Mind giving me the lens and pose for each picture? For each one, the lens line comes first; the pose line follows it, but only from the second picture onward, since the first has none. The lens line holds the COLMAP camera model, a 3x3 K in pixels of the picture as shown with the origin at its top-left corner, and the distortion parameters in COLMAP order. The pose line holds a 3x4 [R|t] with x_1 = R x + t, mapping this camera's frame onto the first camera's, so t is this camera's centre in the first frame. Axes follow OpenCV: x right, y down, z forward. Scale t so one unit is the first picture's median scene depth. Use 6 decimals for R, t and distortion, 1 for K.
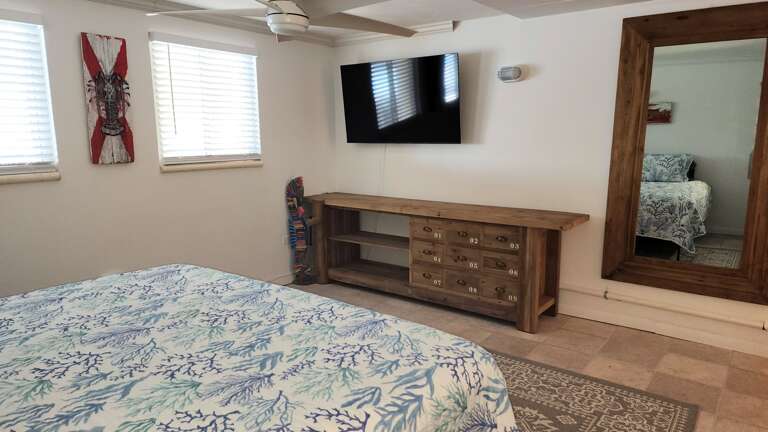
lens RADIAL K [[527.5, 0, 384.0], [0, 527.5, 216.0], [0, 0, 1]] dist [0.100454, -0.112182]
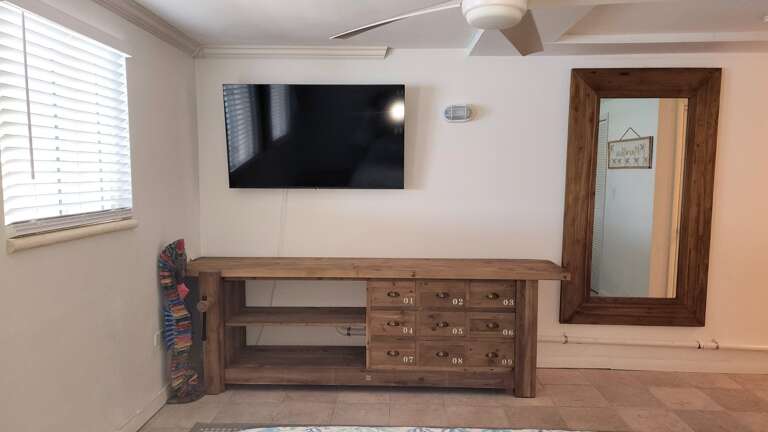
lens RADIAL K [[527.5, 0, 384.0], [0, 527.5, 216.0], [0, 0, 1]] dist [0.100454, -0.112182]
pose [[0.809083, -0.039848, 0.586343, -0.419352], [0.085811, 0.995016, -0.050789, -0.057528], [-0.581396, 0.091407, 0.808469, 0.366252]]
